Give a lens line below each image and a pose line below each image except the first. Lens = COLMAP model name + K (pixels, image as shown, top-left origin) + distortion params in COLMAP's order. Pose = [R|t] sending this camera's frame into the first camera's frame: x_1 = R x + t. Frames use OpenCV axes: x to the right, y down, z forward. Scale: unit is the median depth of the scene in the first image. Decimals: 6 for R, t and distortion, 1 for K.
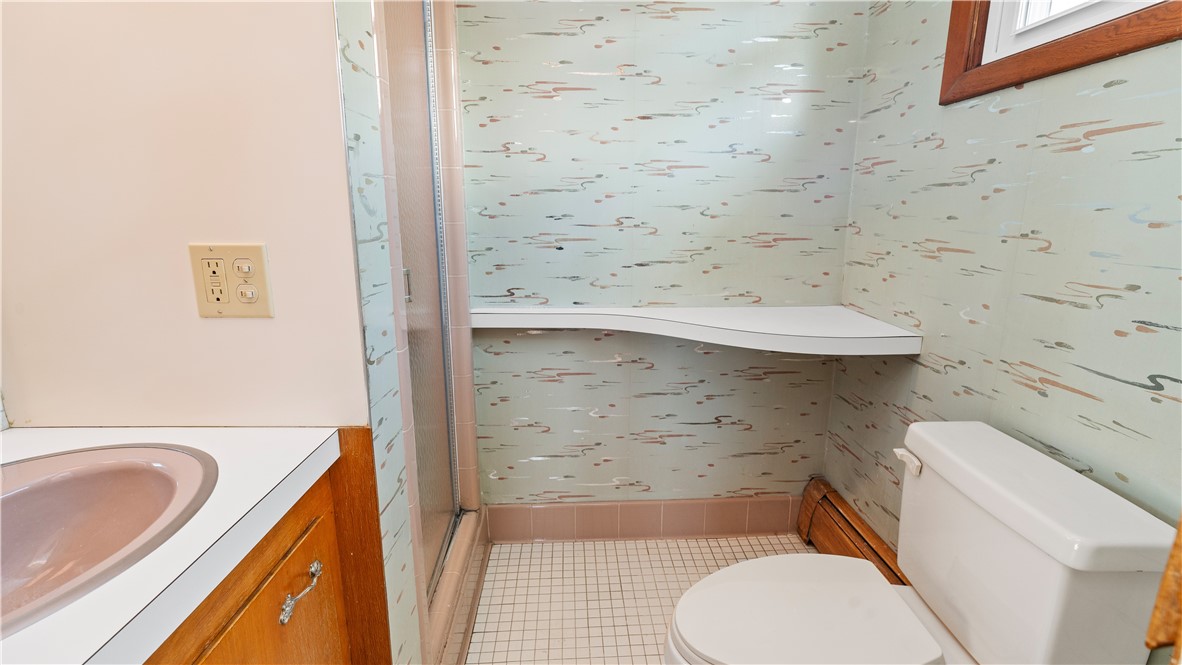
lens RADIAL K [[555.2, 0, 591.9], [0, 555.2, 332.9], [0, 0, 1]] dist [-0.011209, 0.000113]
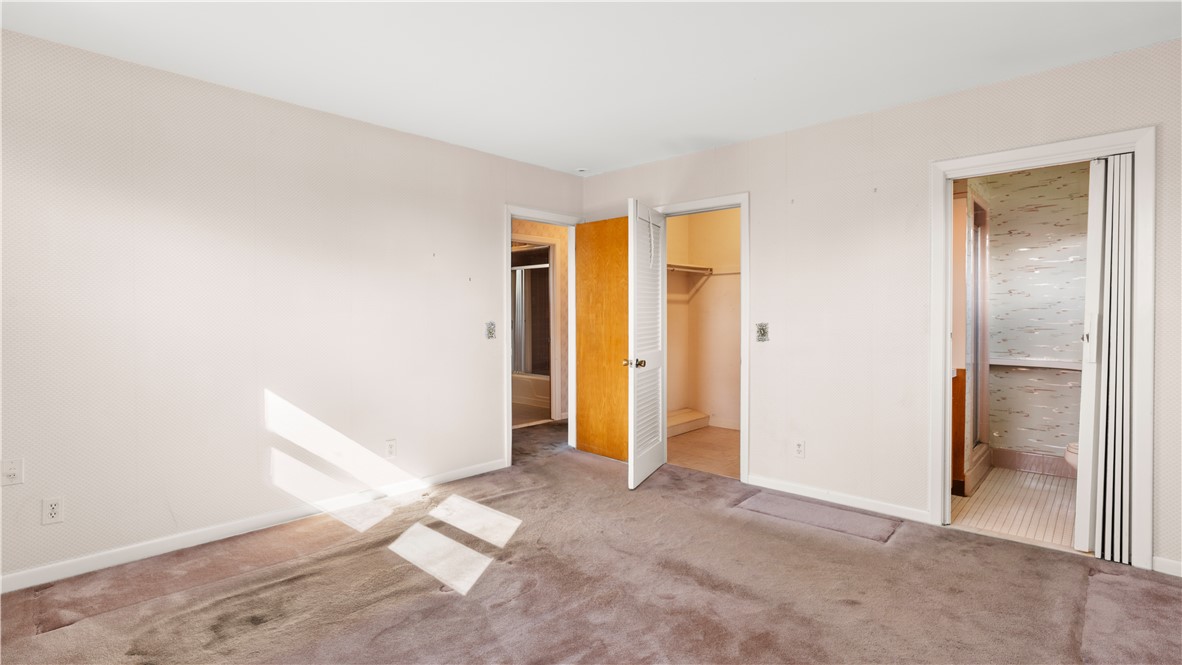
lens RADIAL K [[555.2, 0, 593.7], [0, 555.2, 325.3], [0, 0, 1]] dist [-0.011209, 0.000113]
pose [[0.704363, 0.009118, -0.709782, 0.267839], [-0.156424, 0.977331, -0.142674, 0.427968], [0.692391, 0.211521, 0.689822, -1.844453]]
